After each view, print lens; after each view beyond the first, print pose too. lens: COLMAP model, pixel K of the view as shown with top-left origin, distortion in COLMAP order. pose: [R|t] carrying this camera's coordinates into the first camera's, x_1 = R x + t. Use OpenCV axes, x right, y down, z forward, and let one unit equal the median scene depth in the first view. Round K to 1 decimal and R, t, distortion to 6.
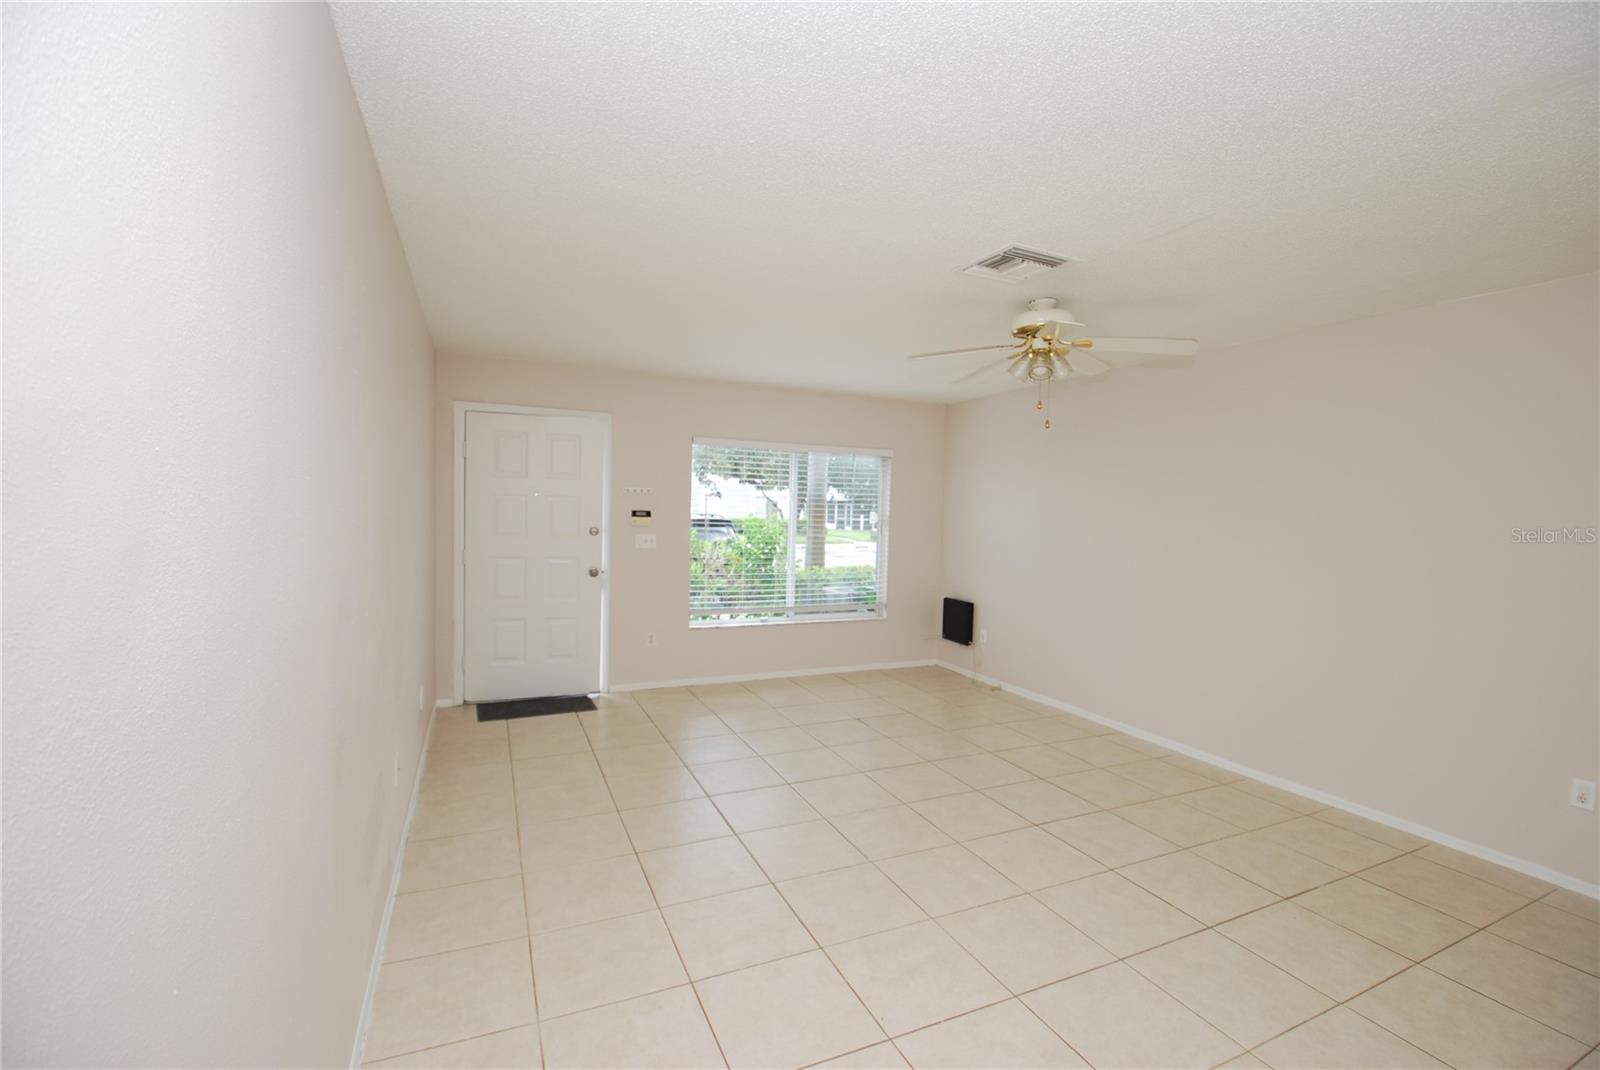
lens RADIAL K [[702.3, 0, 800.0], [0, 702.3, 535.0], [0, 0, 1]] dist [-0.000176, -0.000023]
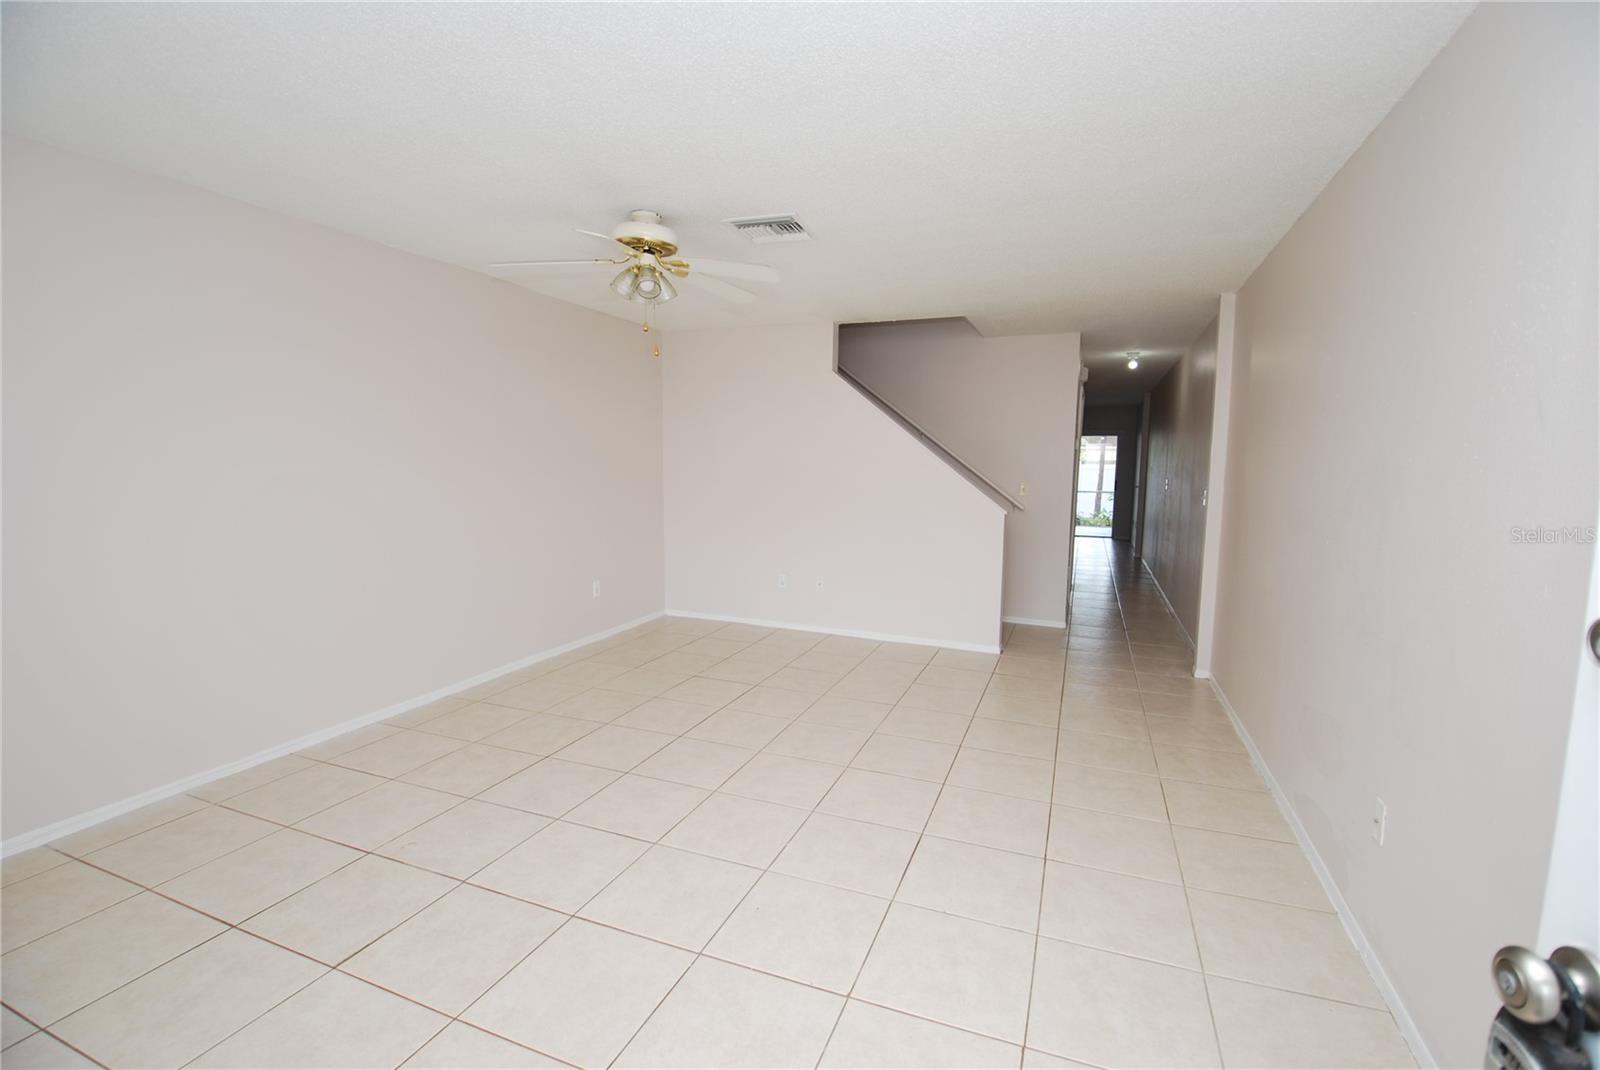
lens RADIAL K [[702.3, 0, 800.0], [0, 702.3, 535.0], [0, 0, 1]] dist [-0.000176, -0.000023]
pose [[-0.684905, -0.099161, 0.721853, -0.460283], [0.009698, 0.989368, 0.145111, -0.036018], [-0.728568, 0.106387, -0.676661, 1.363413]]
